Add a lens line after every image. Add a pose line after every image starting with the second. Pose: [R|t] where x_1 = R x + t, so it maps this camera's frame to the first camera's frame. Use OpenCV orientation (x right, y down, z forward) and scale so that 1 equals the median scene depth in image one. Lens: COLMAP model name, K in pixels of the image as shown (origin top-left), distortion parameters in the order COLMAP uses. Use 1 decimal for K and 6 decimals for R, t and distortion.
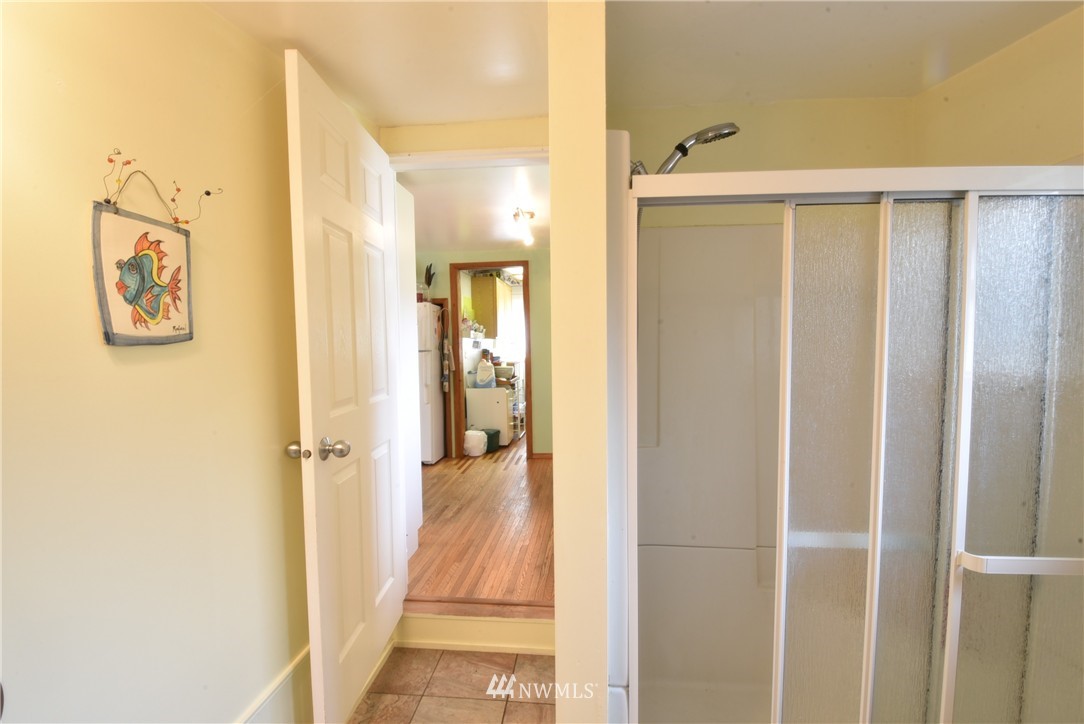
lens RADIAL K [[474.5, 0, 543.3], [0, 474.5, 359.8], [0, 0, 1]] dist [0.000271, -0.014712]
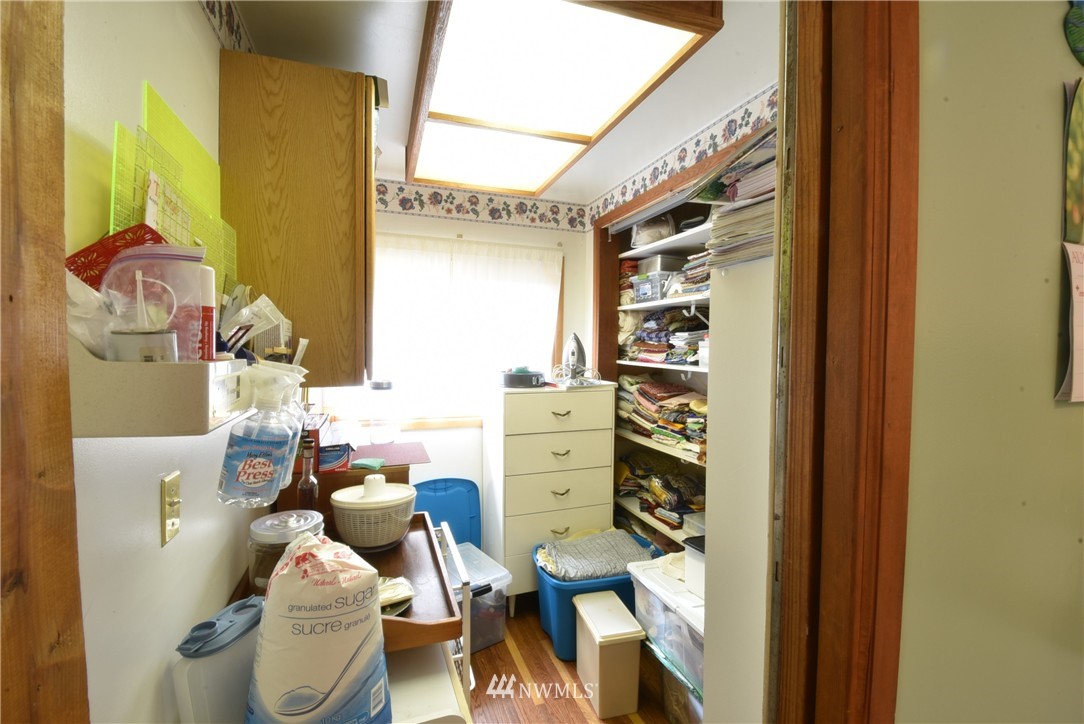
lens RADIAL K [[474.5, 0, 543.0], [0, 474.5, 358.3], [0, 0, 1]] dist [0.000271, -0.014712]
pose [[0.904394, 0.004321, 0.426677, -0.121624], [-0.005020, 0.999987, 0.000513, -0.060327], [-0.426669, -0.002606, 0.904404, 0.821689]]
